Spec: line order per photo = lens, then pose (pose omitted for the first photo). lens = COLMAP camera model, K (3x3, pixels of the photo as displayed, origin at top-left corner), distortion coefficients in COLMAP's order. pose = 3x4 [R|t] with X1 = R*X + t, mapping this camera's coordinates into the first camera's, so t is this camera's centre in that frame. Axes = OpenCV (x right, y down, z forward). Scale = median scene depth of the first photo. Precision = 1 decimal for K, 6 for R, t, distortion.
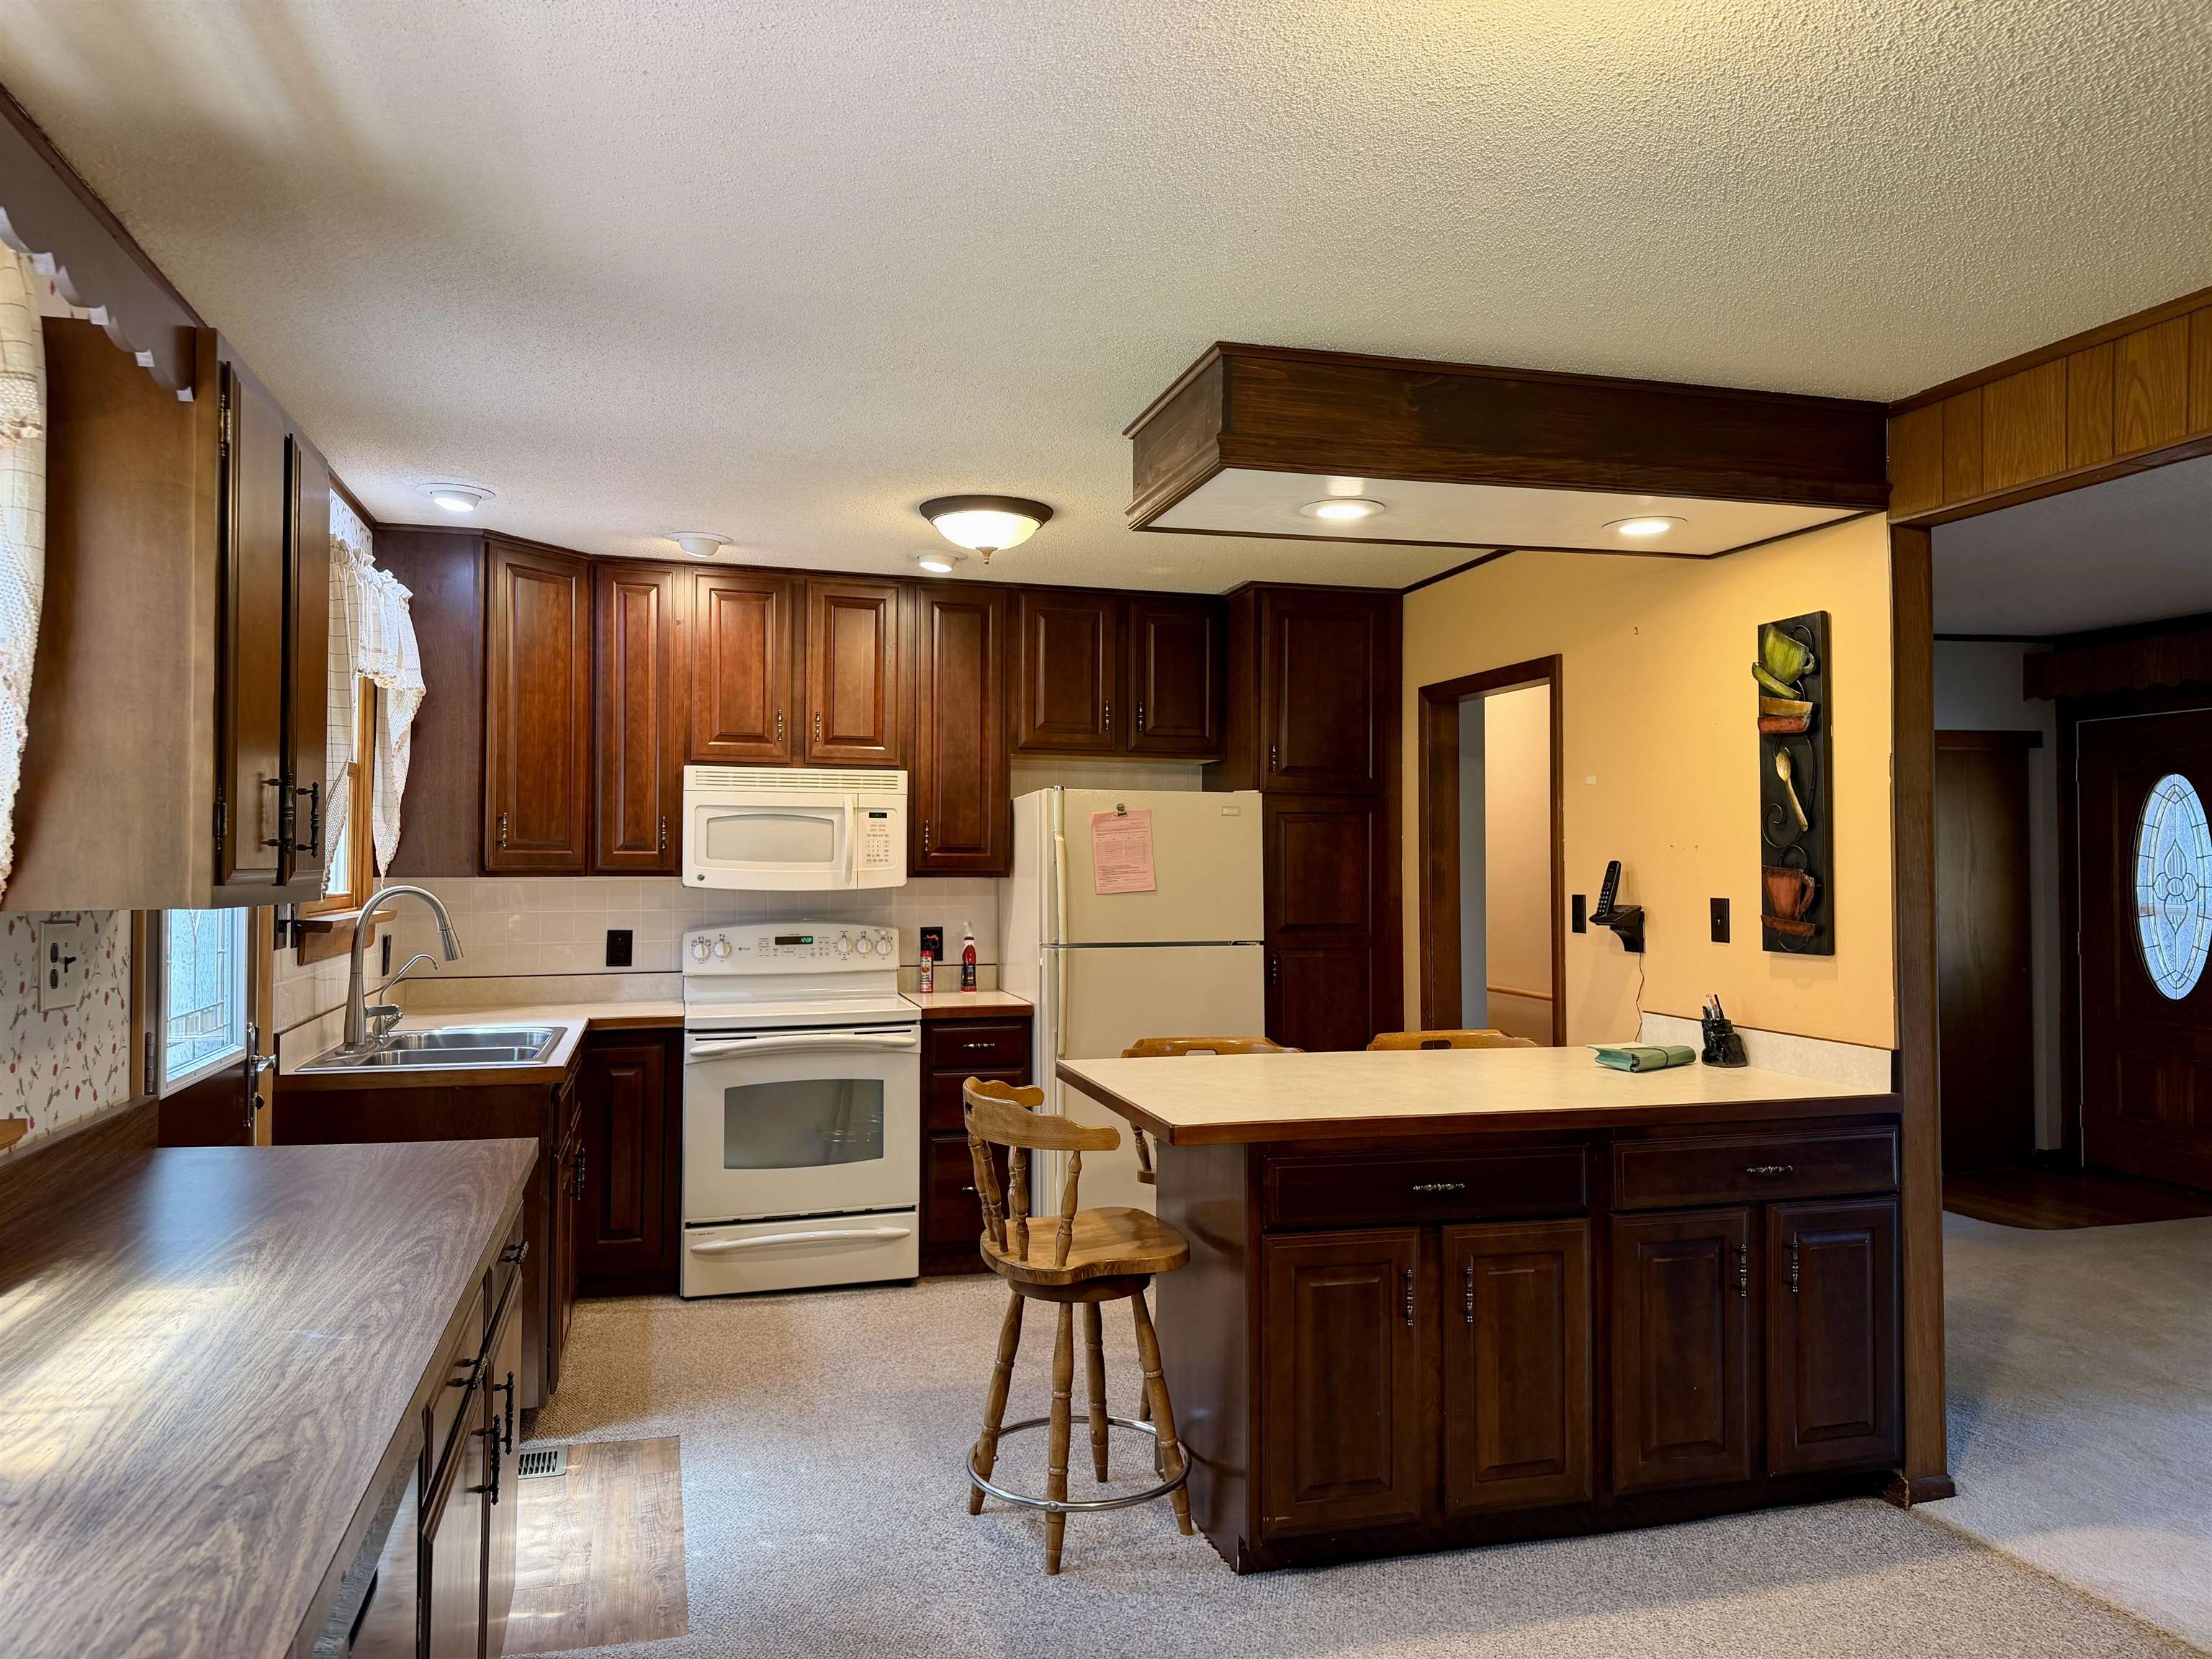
lens RADIAL K [[1549.3, 0, 1091.4], [0, 1549.3, 835.7], [0, 0, 1]] dist [0.108631, -0.152320]
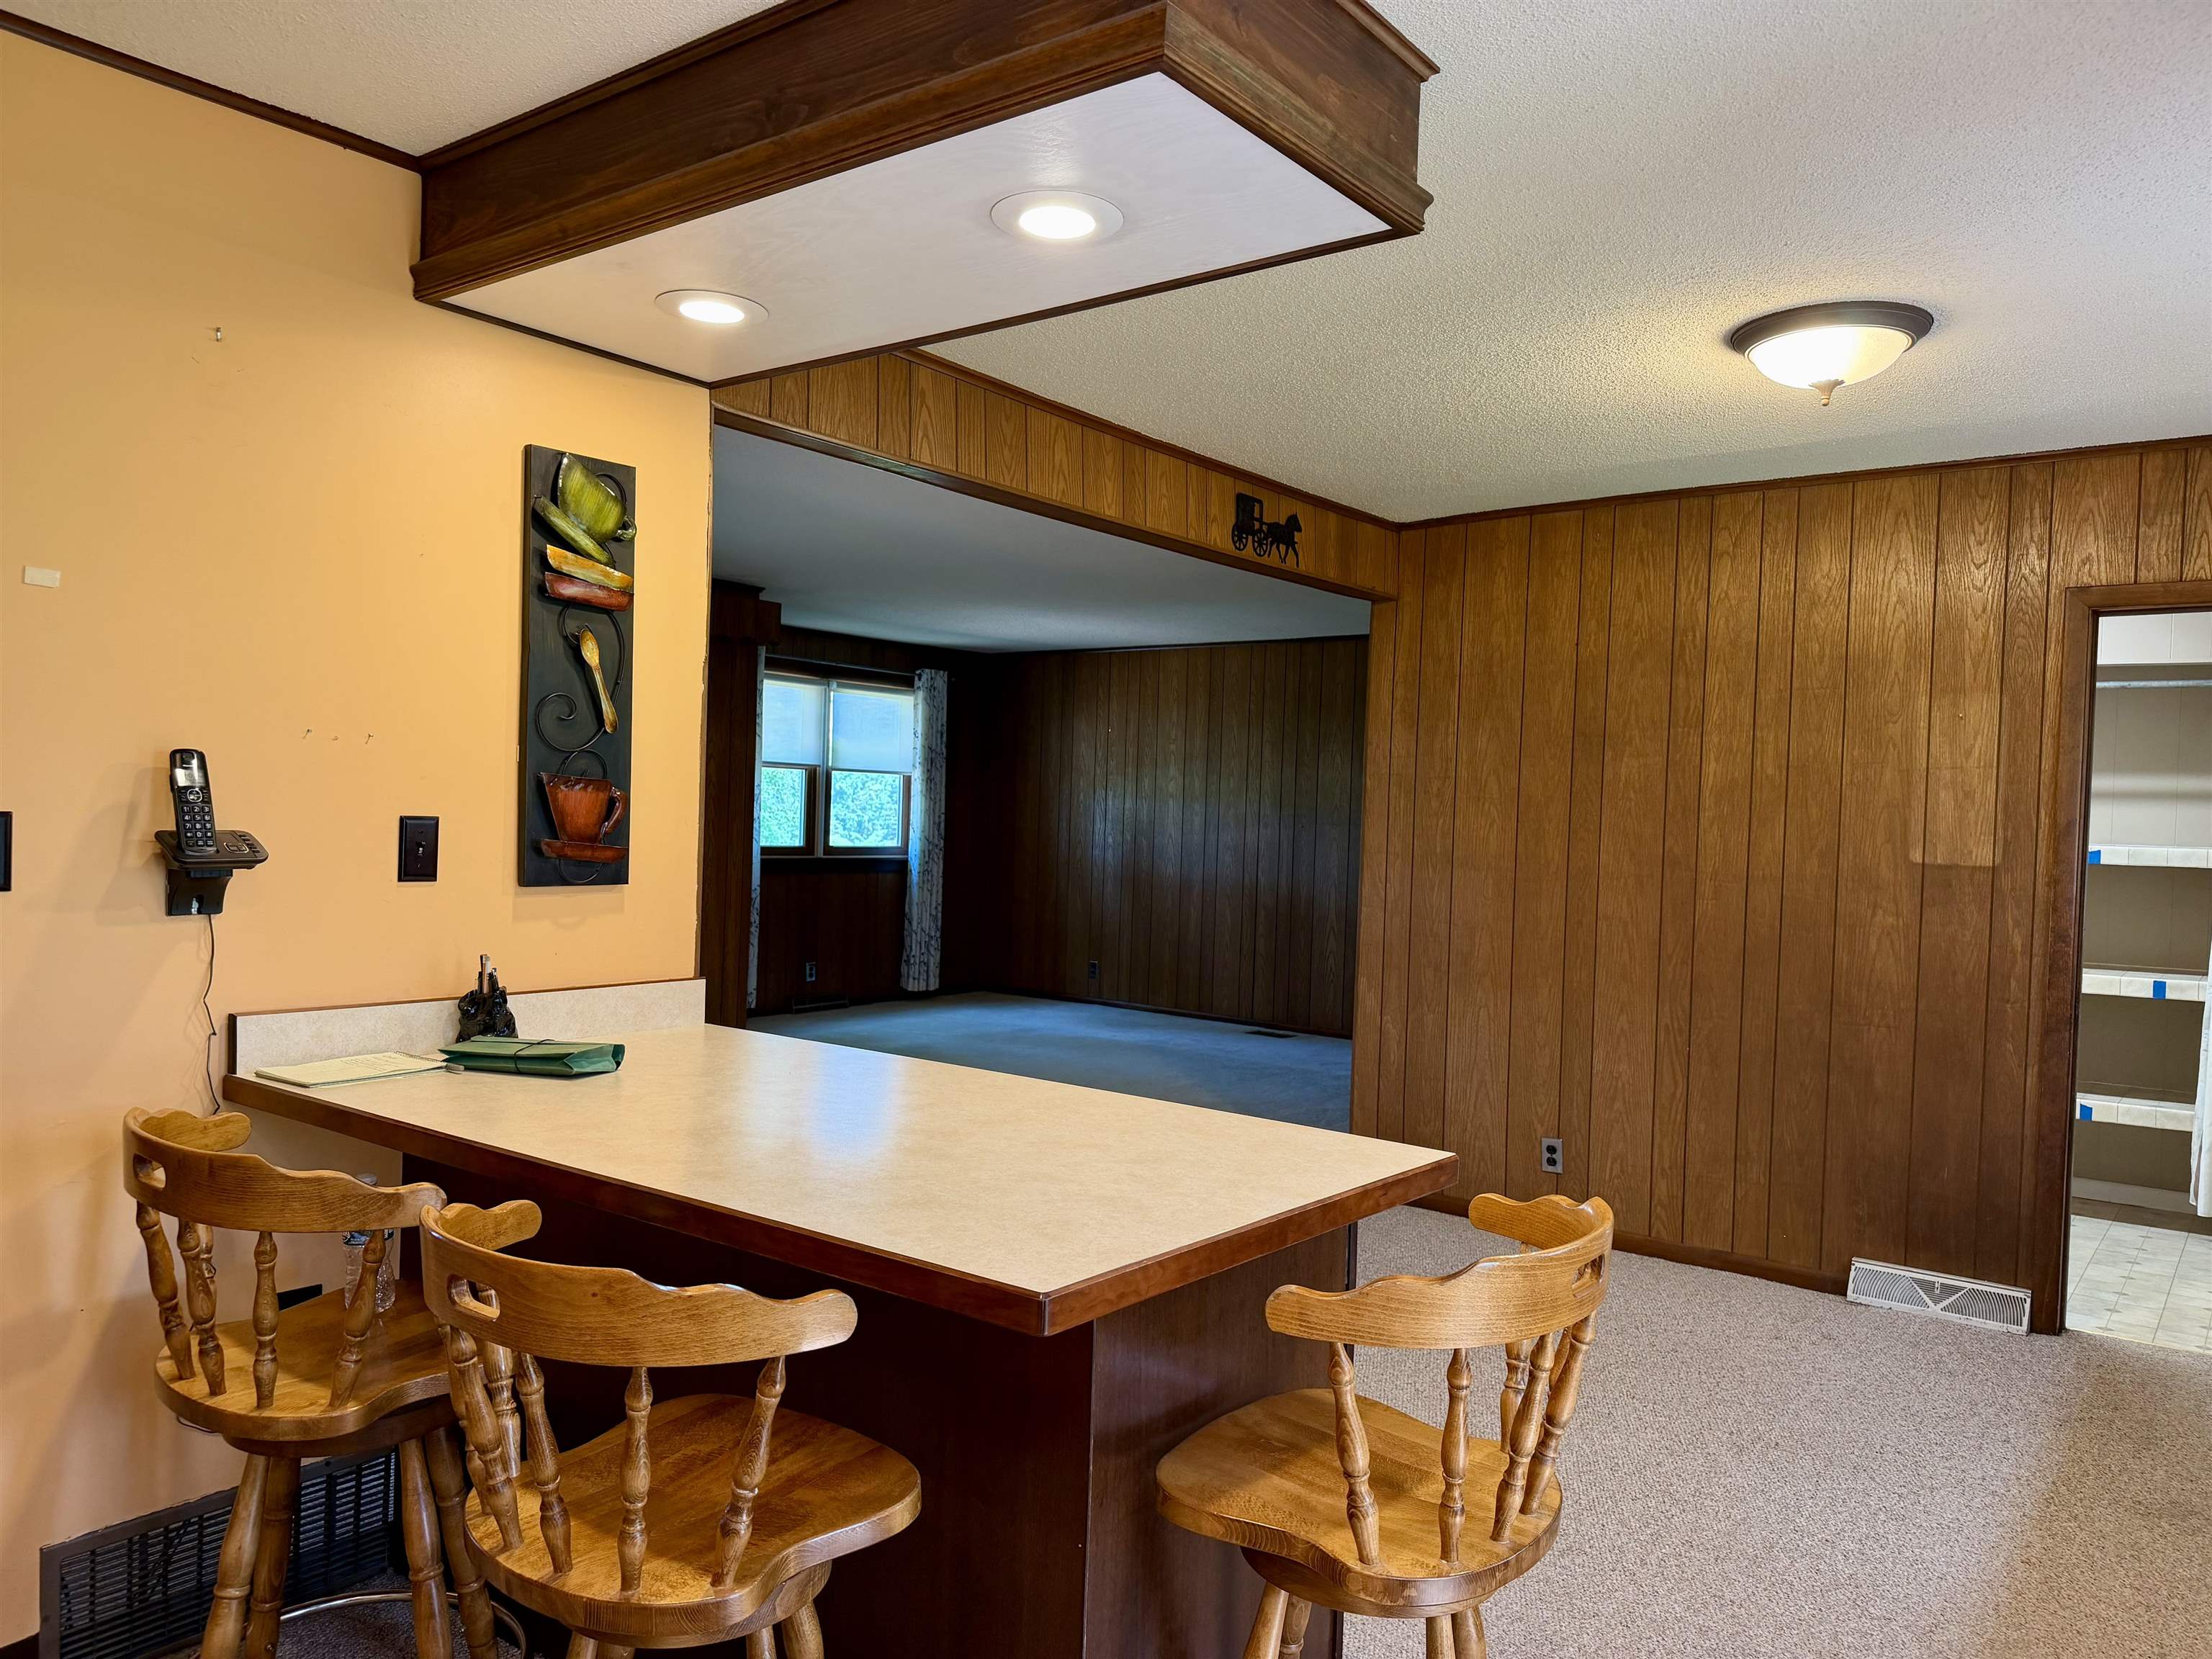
lens RADIAL K [[1558.3, 0, 1103.6], [0, 1558.3, 845.7], [0, 0, 1]] dist [0.094599, -0.136851]
pose [[-0.606549, -0.039652, 0.794057, -0.276254], [-0.050584, 0.998657, 0.011230, 0.025643], [-0.793435, -0.033355, -0.607740, 1.021507]]
